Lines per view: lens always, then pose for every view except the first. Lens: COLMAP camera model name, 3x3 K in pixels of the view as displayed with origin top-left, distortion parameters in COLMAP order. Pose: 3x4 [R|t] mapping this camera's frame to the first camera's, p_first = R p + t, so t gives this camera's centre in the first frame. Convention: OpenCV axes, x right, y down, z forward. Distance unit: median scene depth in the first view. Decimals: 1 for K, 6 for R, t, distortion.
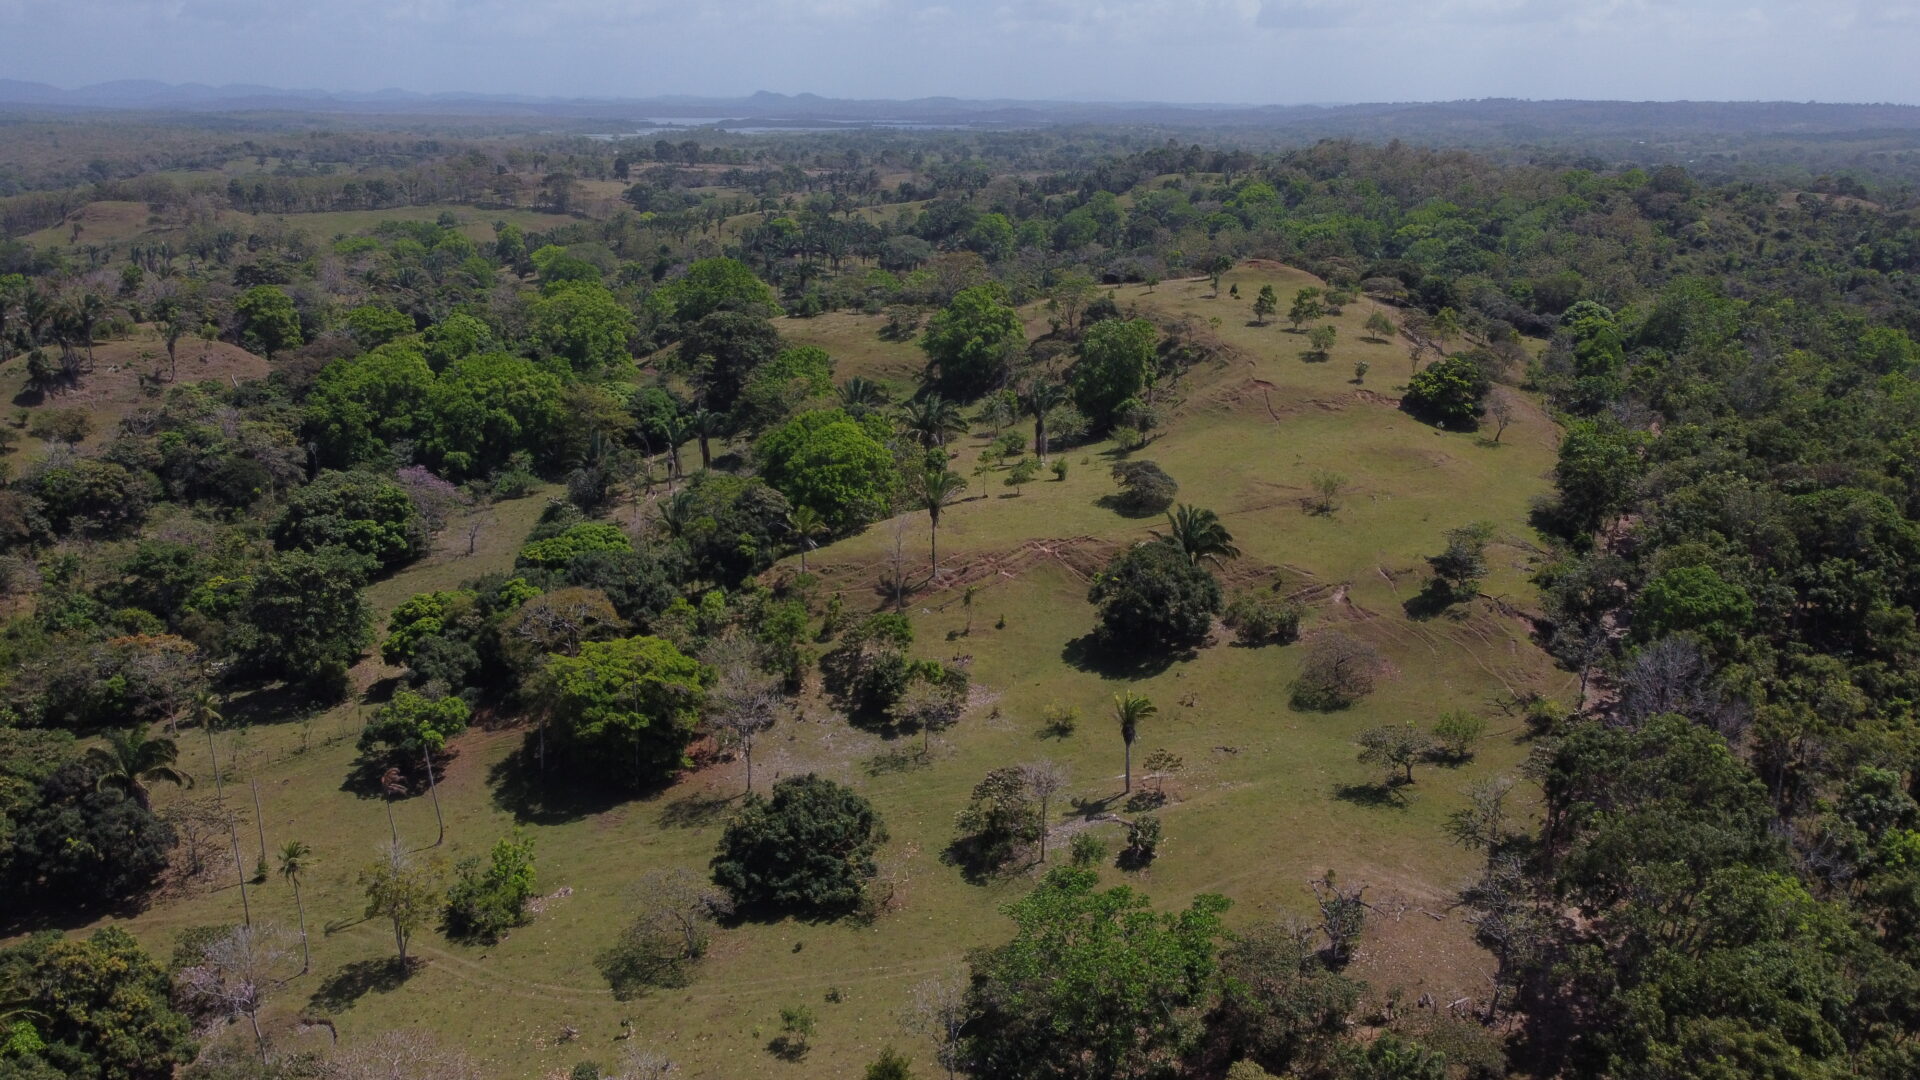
lens RADIAL K [[1541.2, 0, 968.7], [0, 1541.2, 547.9], [0, 0, 1]] dist [-0.022027, -0.006298]
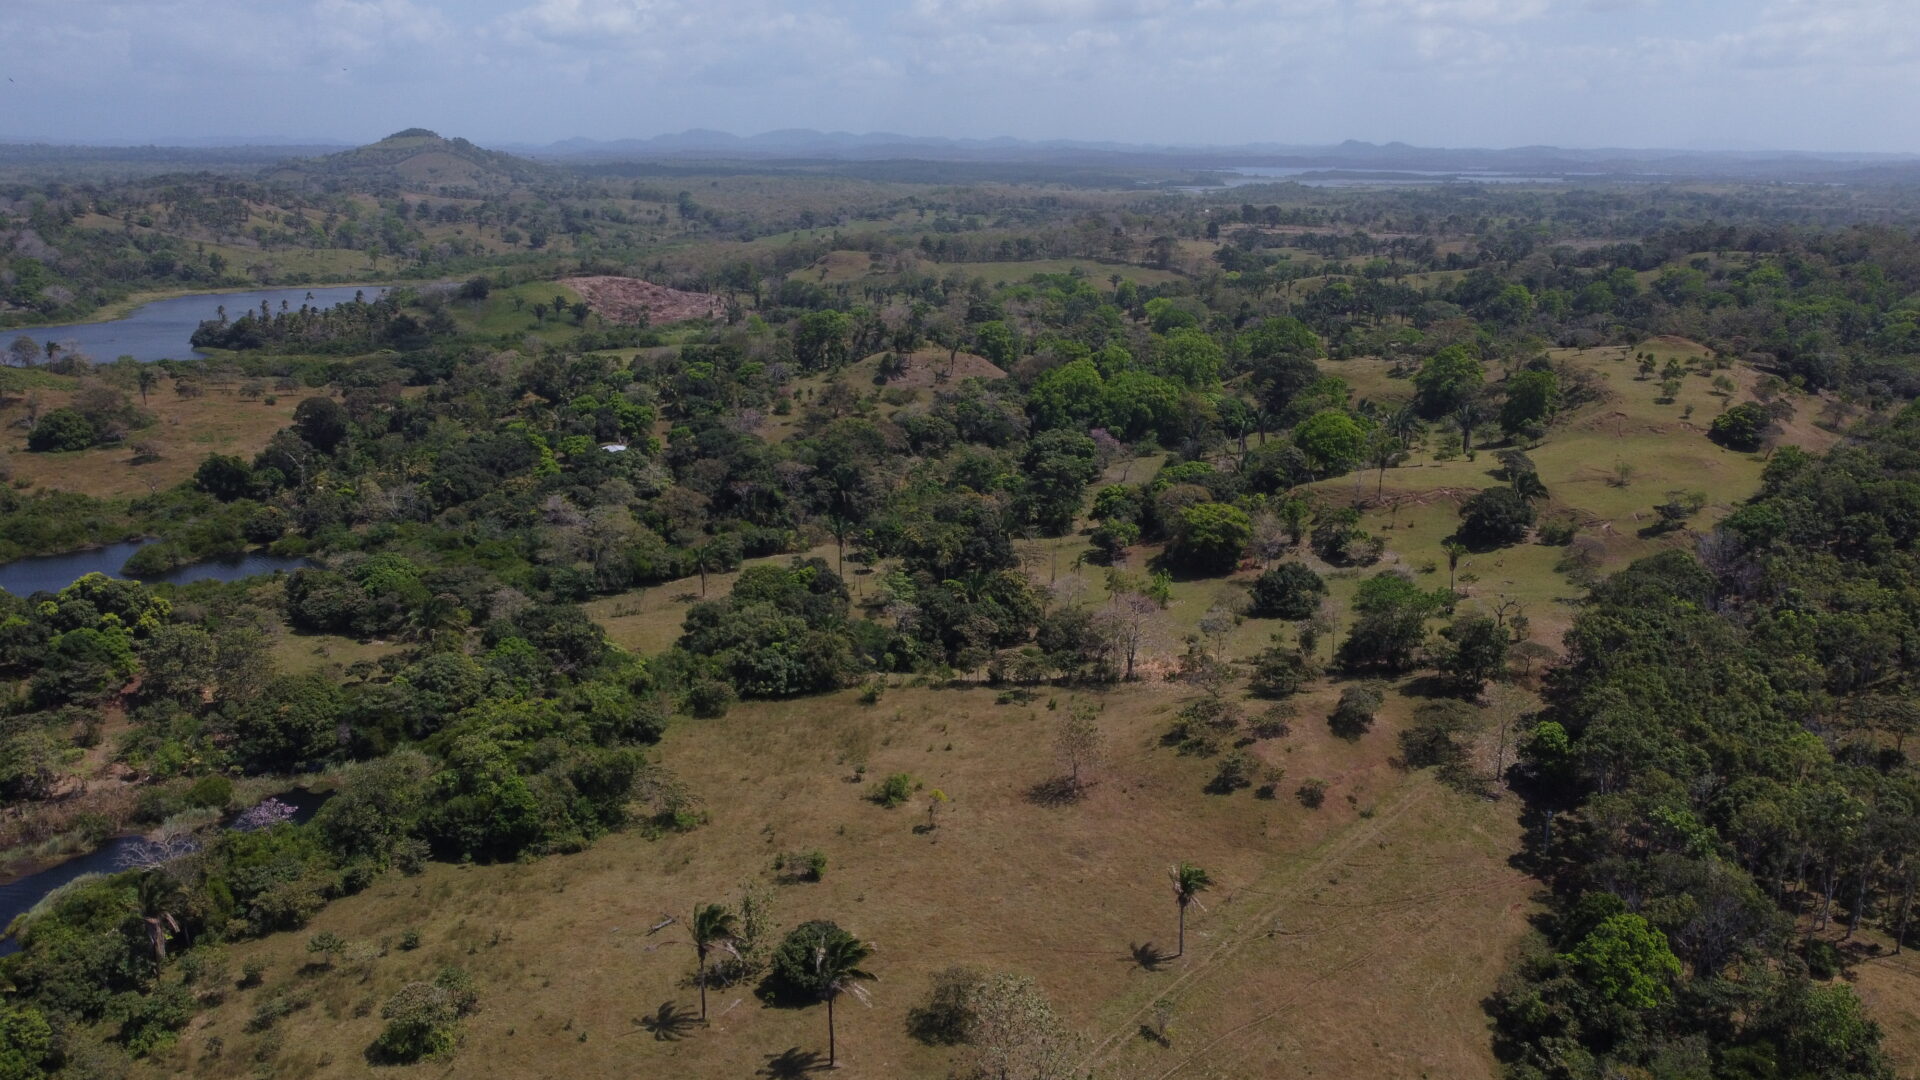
lens RADIAL K [[1541.2, 0, 968.7], [0, 1541.2, 547.9], [0, 0, 1]] dist [-0.022027, -0.006298]
pose [[0.934245, 0.092771, -0.344353, 0.092166], [-0.102092, 0.994734, -0.008993, 0.083507], [0.341706, 0.043557, 0.938797, -0.524703]]
